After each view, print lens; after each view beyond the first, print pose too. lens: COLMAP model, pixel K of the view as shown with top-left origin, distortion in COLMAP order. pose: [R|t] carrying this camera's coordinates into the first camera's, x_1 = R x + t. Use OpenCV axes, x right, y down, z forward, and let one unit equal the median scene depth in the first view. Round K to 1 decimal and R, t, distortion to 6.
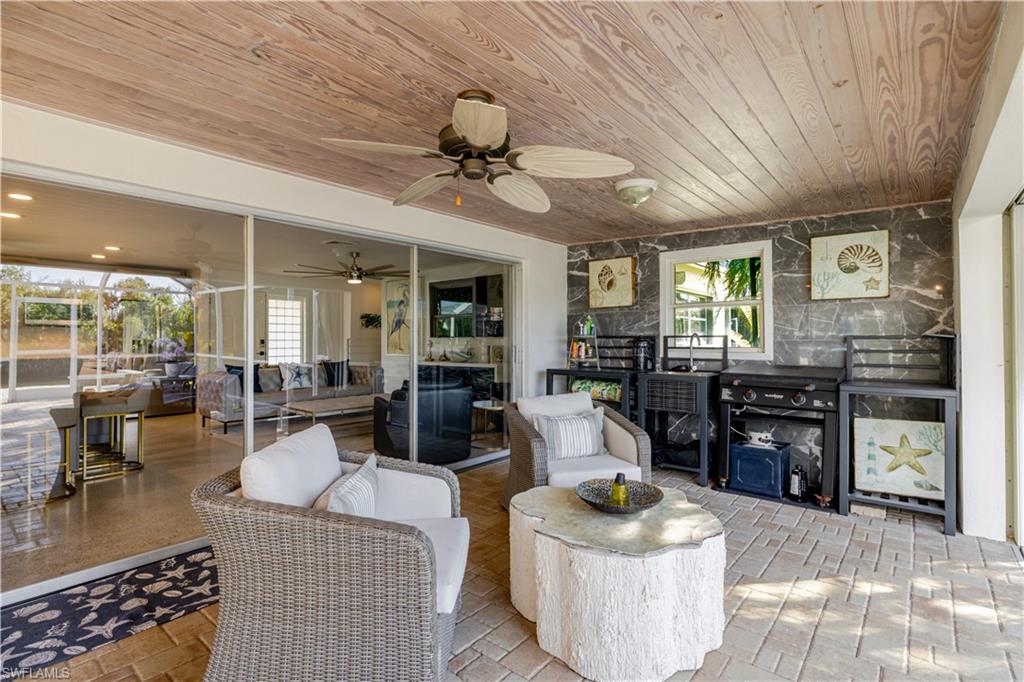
lens RADIAL K [[494.4, 0, 512.7], [0, 494.4, 324.6], [0, 0, 1]] dist [-0.001161, 0.000007]
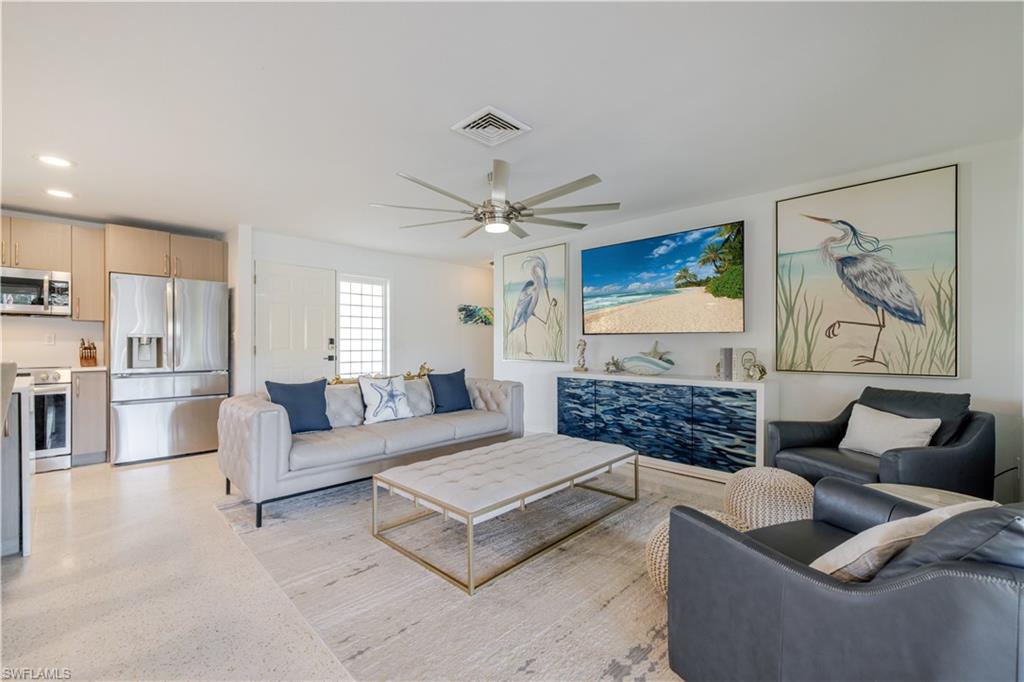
lens RADIAL K [[433.6, 0, 512.0], [0, 433.6, 341.0], [0, 0, 1]] dist [0.000808, 0.000025]
pose [[0.997132, 0.002404, -0.075641, -0.206319], [-0.000580, 0.999709, 0.024134, 0.019252], [0.075677, -0.024021, 0.996843, 0.409626]]
